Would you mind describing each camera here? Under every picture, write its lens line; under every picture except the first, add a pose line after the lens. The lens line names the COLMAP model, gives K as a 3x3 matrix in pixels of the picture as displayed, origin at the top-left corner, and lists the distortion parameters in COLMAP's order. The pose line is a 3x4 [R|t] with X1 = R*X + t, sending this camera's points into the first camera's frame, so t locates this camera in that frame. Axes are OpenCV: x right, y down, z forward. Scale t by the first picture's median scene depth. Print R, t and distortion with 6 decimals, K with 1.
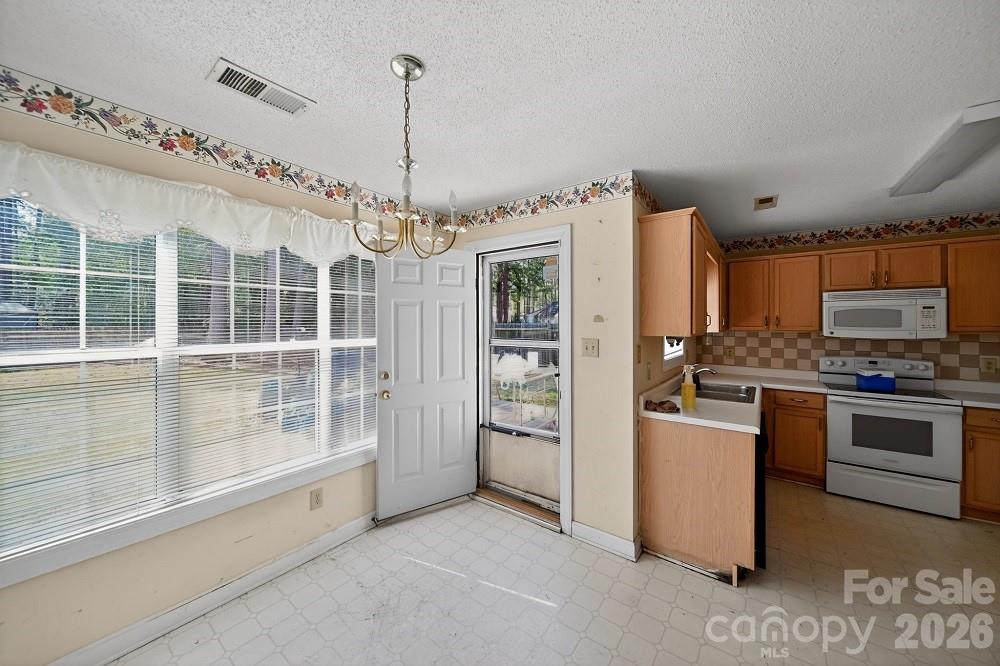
lens RADIAL K [[354.0, 0, 512.2], [0, 354.0, 323.7], [0, 0, 1]] dist [0.000918, -0.000383]
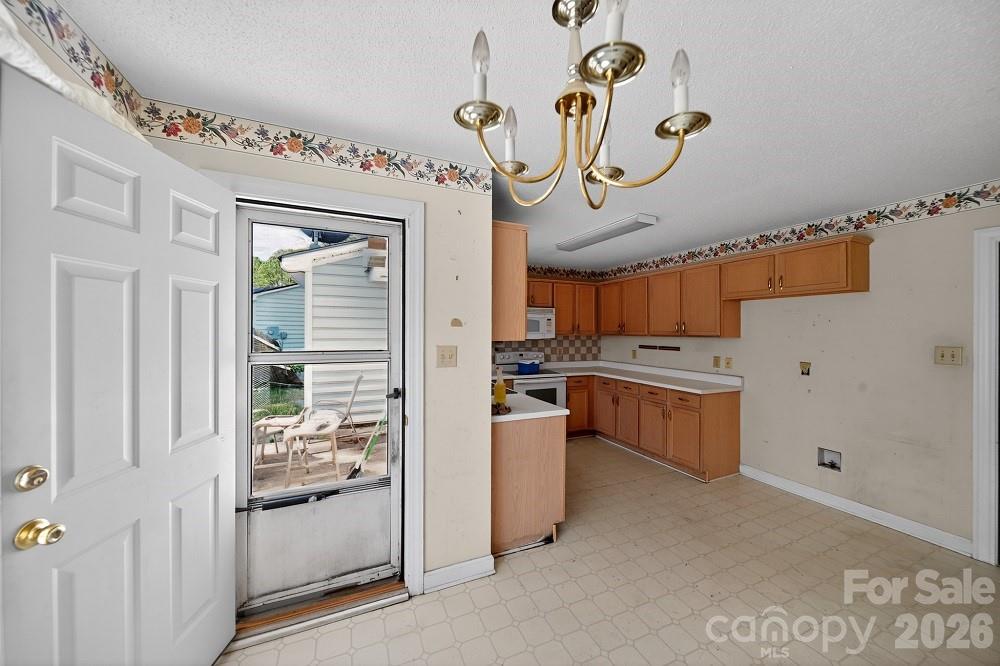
lens RADIAL K [[341.8, 0, 499.3], [0, 341.8, 328.8], [0, 0, 1]] dist [-0.010021, -0.000661]
pose [[0.514815, 0.005594, 0.857283, -0.333438], [-0.004233, 0.999983, -0.003983, 0.003426], [-0.857291, -0.001578, 0.514830, 0.377433]]
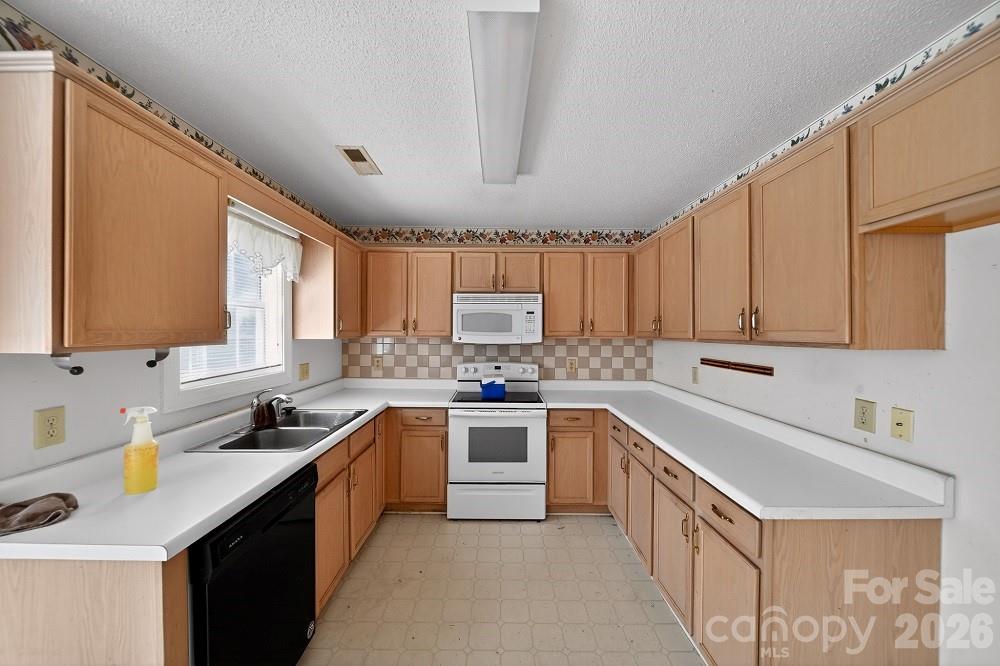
lens RADIAL K [[354.0, 0, 496.7], [0, 354.0, 330.3], [0, 0, 1]] dist [0.000918, -0.000383]
pose [[0.808164, 0.002420, 0.588953, 0.506679], [-0.004317, 0.999989, 0.001814, 0.003802], [-0.588942, -0.004009, 0.808165, 0.237829]]
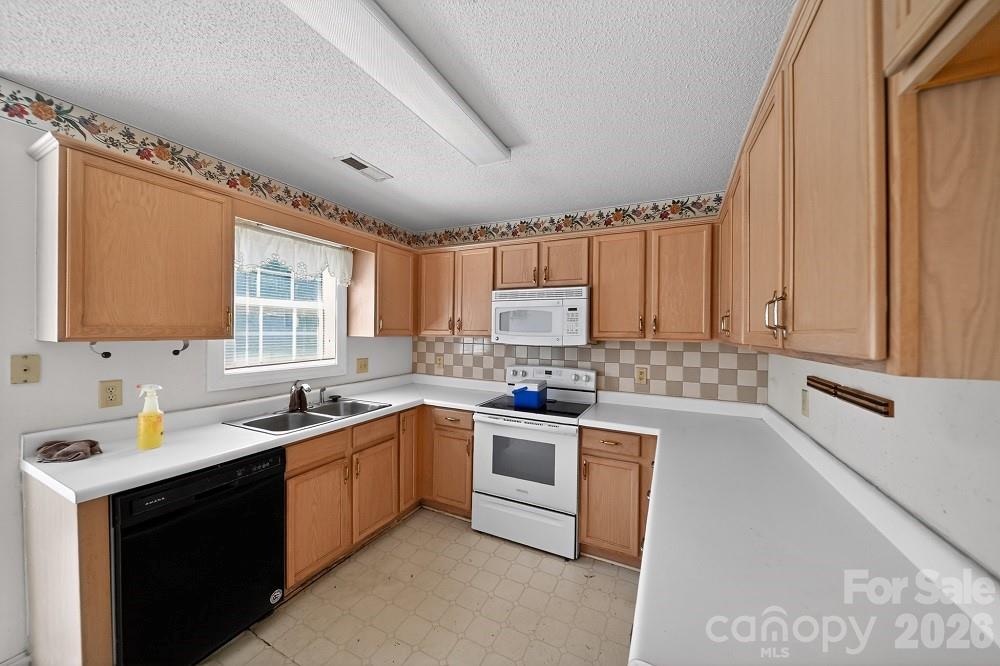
lens RADIAL K [[354.0, 0, 491.9], [0, 354.0, 330.9], [0, 0, 1]] dist [0.000918, -0.000383]
pose [[0.986278, 0.009518, 0.164819, 0.857280], [-0.010322, 0.999939, 0.004023, 0.005226], [-0.164770, -0.005669, 0.986316, 0.187782]]
